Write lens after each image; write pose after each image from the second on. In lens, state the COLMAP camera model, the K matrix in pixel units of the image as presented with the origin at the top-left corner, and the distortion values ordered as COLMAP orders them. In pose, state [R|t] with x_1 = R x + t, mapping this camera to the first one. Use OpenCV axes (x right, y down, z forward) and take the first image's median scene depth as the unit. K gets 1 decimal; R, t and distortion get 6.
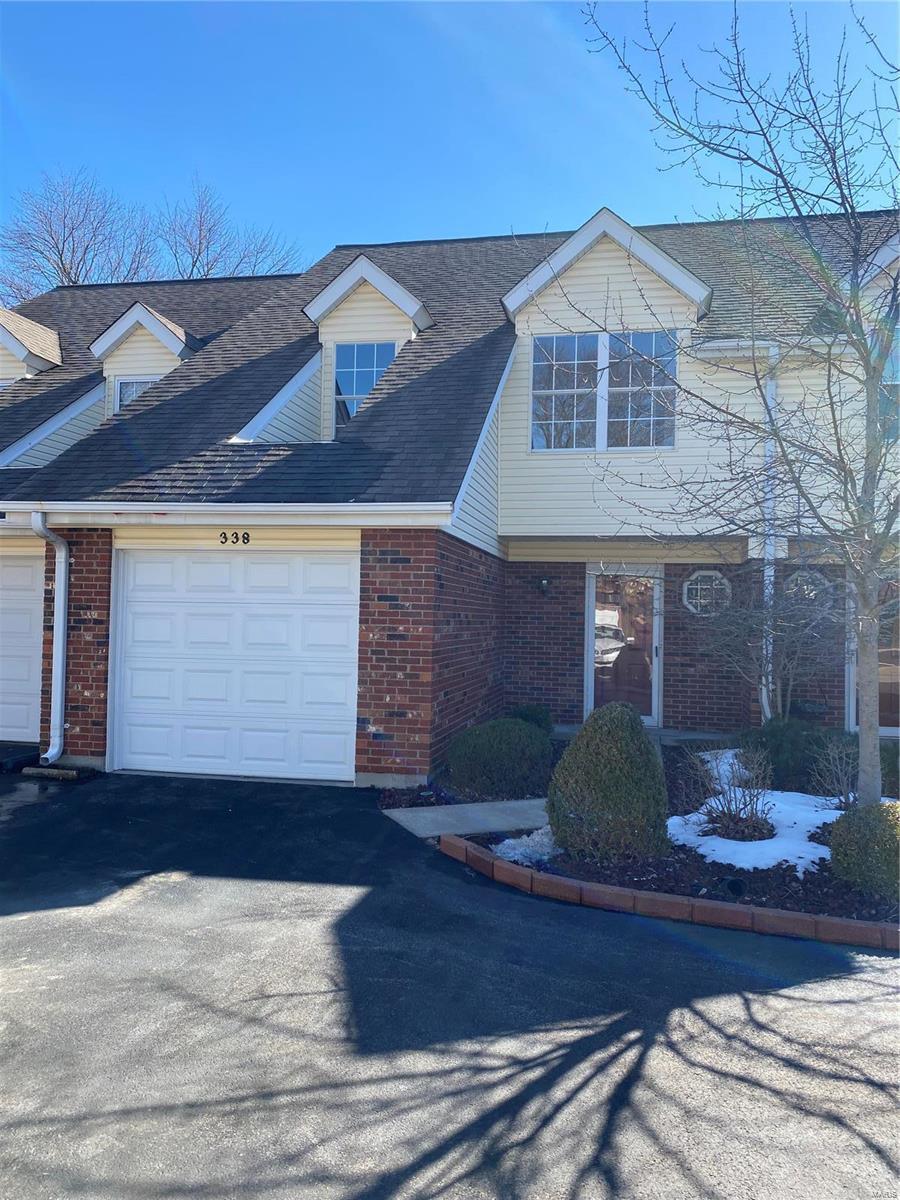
lens RADIAL K [[883.8, 0, 450.0], [0, 883.8, 600.0], [0, 0, 1]] dist [0.005017, -0.001118]
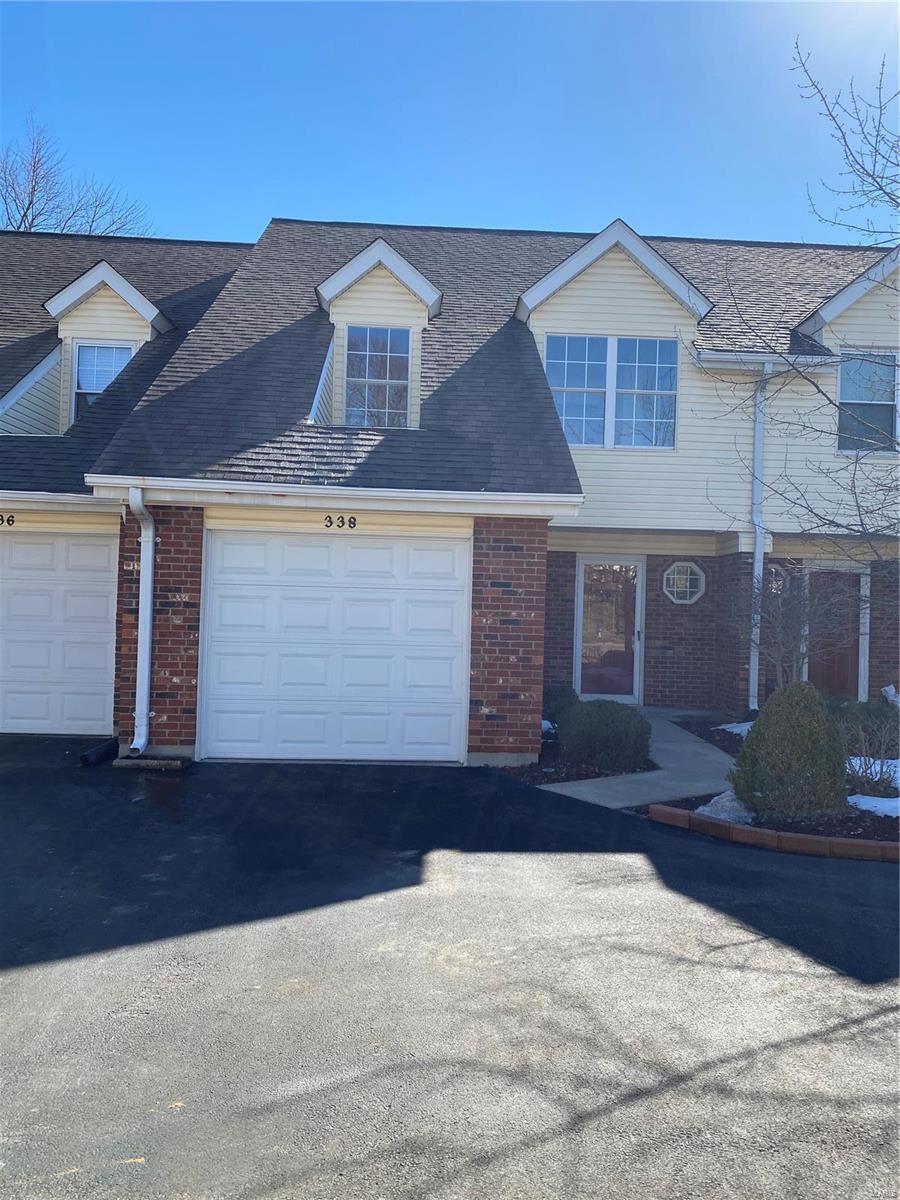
lens RADIAL K [[883.8, 0, 450.0], [0, 883.8, 600.0], [0, 0, 1]] dist [0.005017, -0.001118]
pose [[0.971884, 0.009196, 0.235280, -0.348440], [-0.013528, 0.999767, 0.016804, -0.000535], [-0.235071, -0.019514, 0.971782, 0.004697]]
